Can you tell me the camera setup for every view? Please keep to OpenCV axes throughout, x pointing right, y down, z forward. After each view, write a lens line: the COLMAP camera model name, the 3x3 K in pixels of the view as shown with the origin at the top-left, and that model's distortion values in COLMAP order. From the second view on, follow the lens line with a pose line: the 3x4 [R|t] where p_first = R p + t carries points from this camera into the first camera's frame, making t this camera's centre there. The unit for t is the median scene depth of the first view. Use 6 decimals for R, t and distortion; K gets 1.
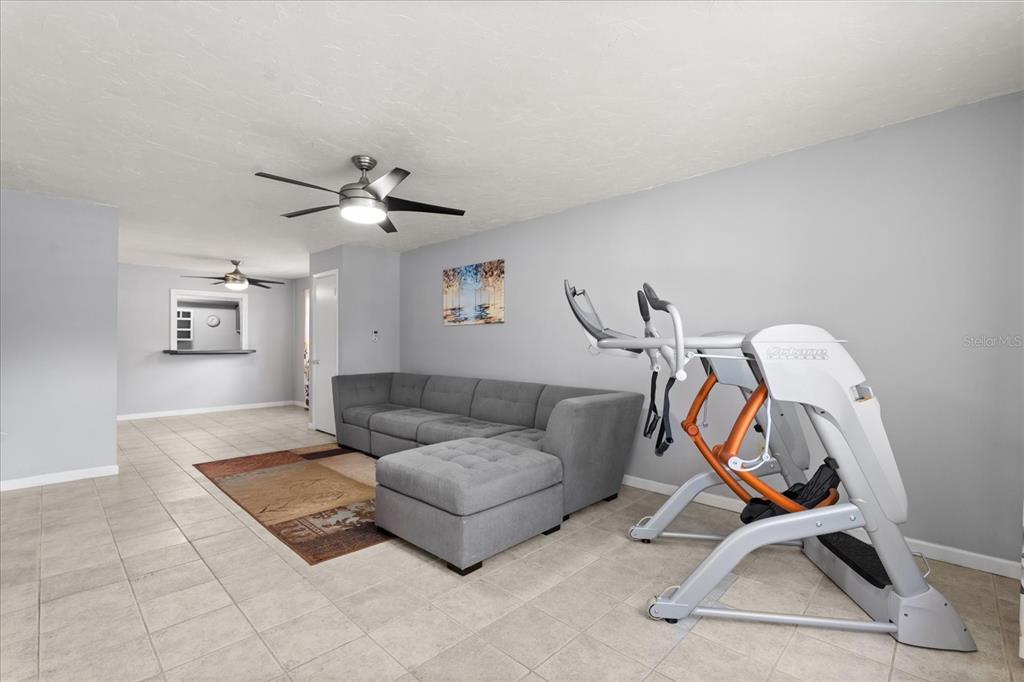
lens RADIAL K [[454.0, 0, 513.0], [0, 454.0, 336.3], [0, 0, 1]] dist [-0.003374, -0.000389]
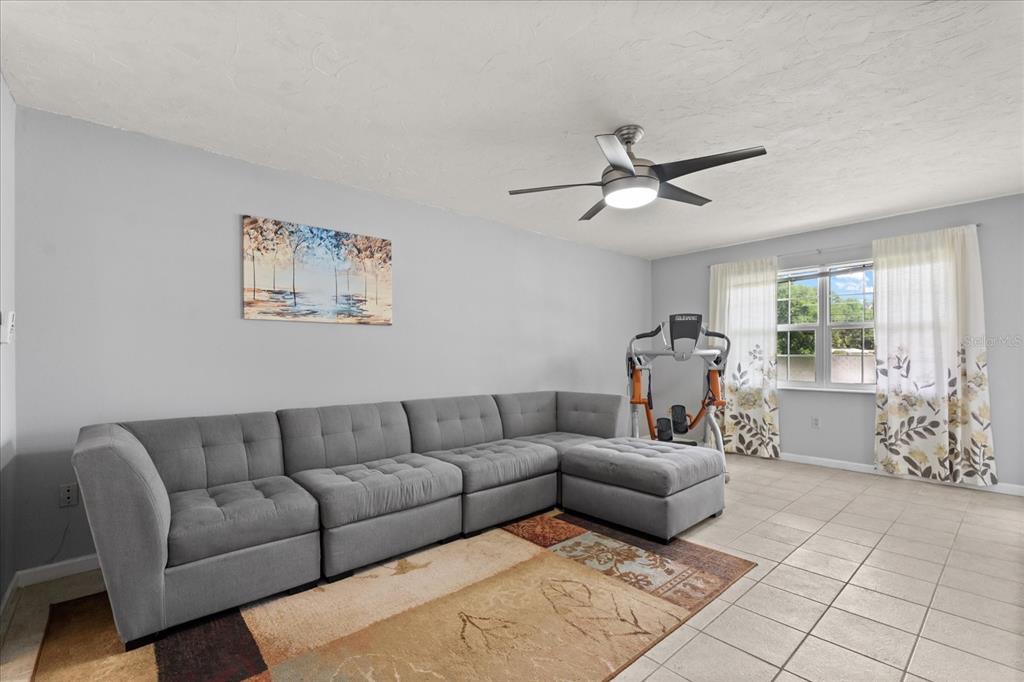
lens RADIAL K [[454.0, 0, 516.1], [0, 454.0, 355.2], [0, 0, 1]] dist [-0.003374, -0.000389]
pose [[0.076361, -0.001435, 0.997079, -0.733628], [-0.015811, 0.999871, 0.002650, 0.014065], [-0.996955, -0.015967, 0.076328, 0.712523]]
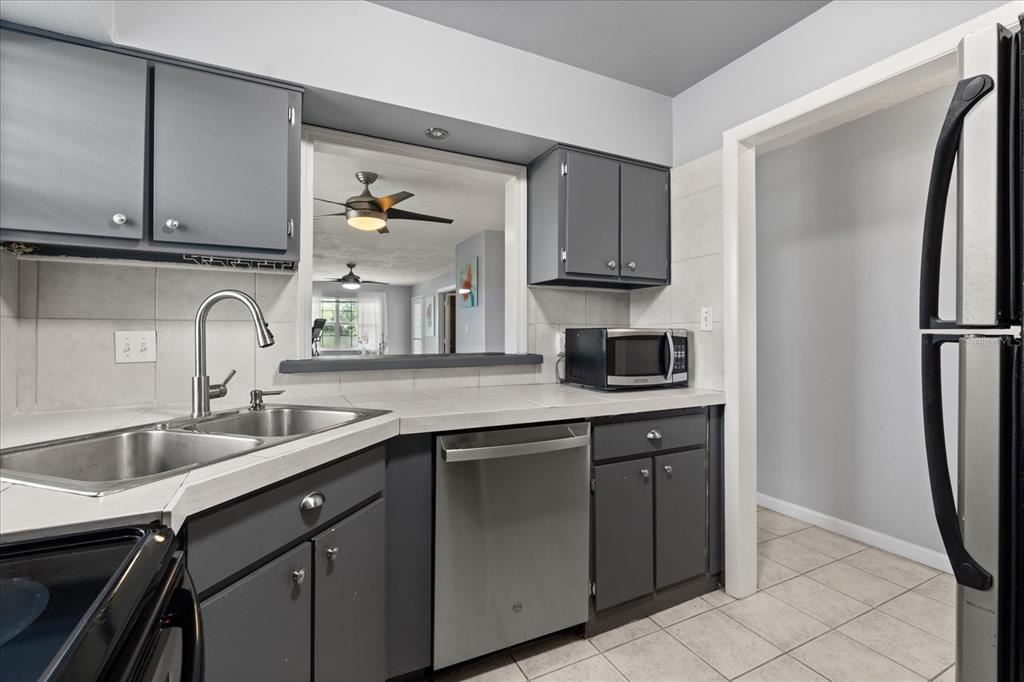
lens RADIAL K [[454.0, 0, 509.6], [0, 454.0, 335.5], [0, 0, 1]] dist [-0.003374, -0.000389]
pose [[-0.942332, 0.000159, 0.334680, -1.317839], [-0.005482, 0.999858, -0.015909, 0.037927], [-0.334635, -0.016827, -0.942198, 2.033469]]
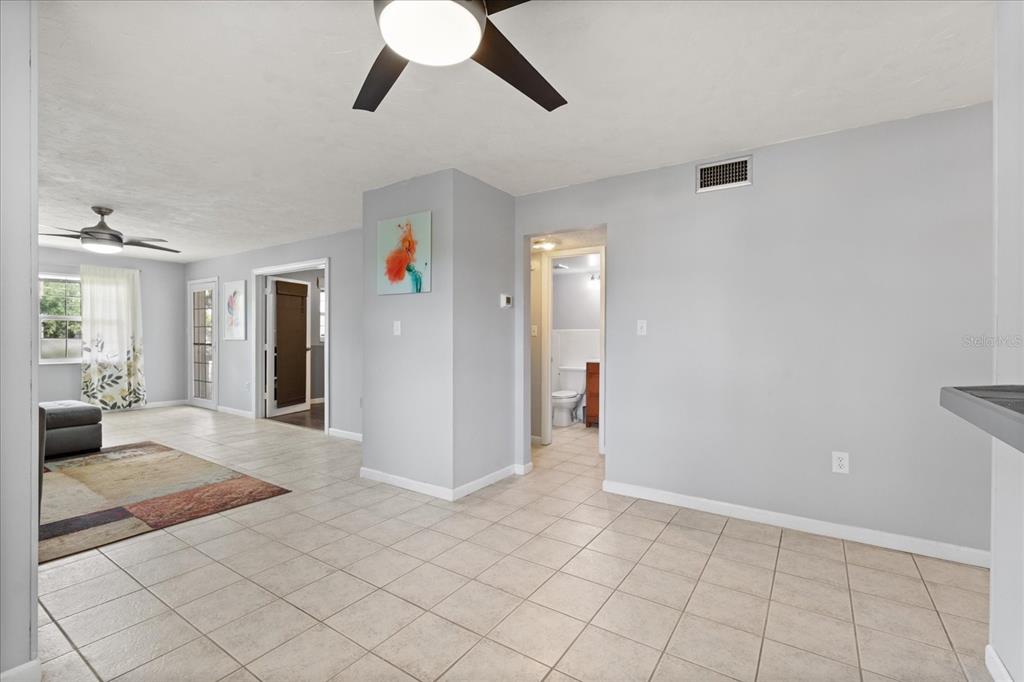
lens RADIAL K [[454.0, 0, 511.8], [0, 454.0, 341.5], [0, 0, 1]] dist [-0.003374, -0.000389]
pose [[-0.984554, -0.001754, -0.175072, -0.846958], [-0.000009, 0.999950, -0.009966, 0.027908], [0.175080, -0.009810, -0.984505, 1.683428]]
